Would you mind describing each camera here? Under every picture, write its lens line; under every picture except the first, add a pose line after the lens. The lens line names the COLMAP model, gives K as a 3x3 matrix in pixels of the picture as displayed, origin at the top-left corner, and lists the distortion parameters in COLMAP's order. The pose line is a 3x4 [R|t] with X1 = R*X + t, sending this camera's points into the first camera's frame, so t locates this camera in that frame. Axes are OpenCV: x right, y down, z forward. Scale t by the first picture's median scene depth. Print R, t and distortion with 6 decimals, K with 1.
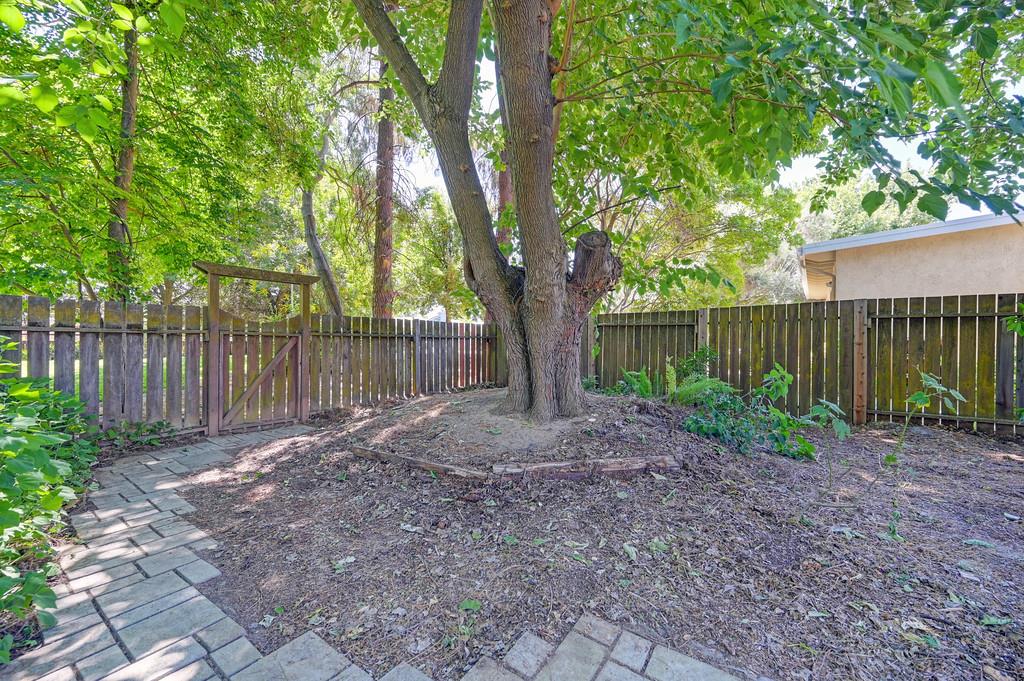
lens RADIAL K [[401.6, 0, 517.5], [0, 401.6, 343.5], [0, 0, 1]] dist [-0.002403, -0.000182]
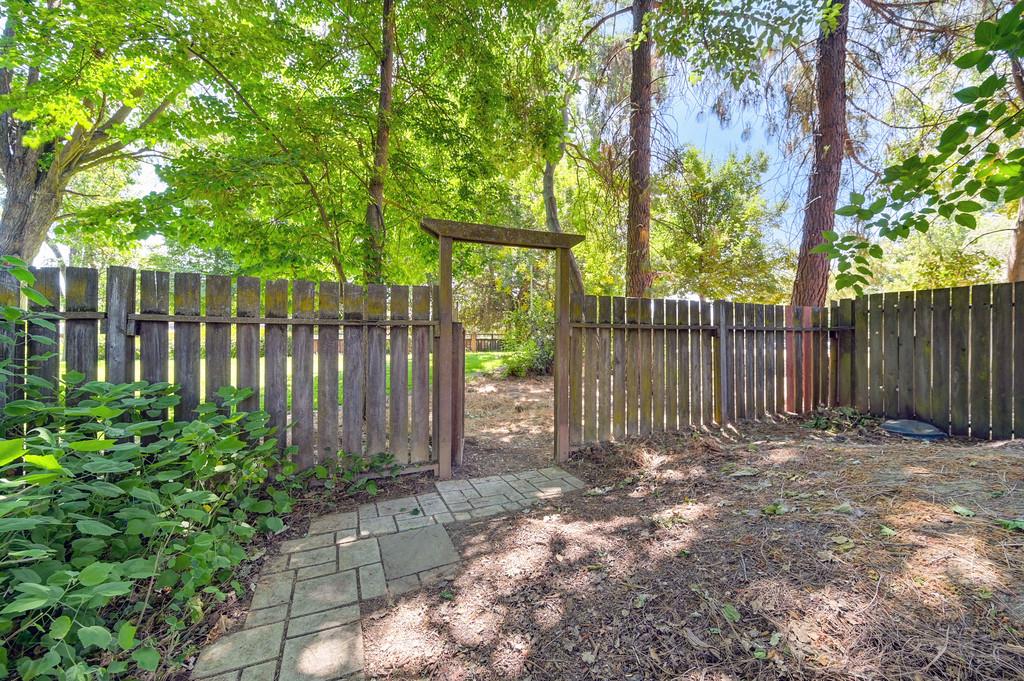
lens RADIAL K [[401.6, 0, 512.8], [0, 401.6, 335.6], [0, 0, 1]] dist [-0.002403, -0.000182]
pose [[0.850420, -0.005010, -0.526080, -0.214026], [-0.000123, 0.999953, -0.009722, -0.001002], [0.526104, 0.008332, 0.850379, 0.339167]]
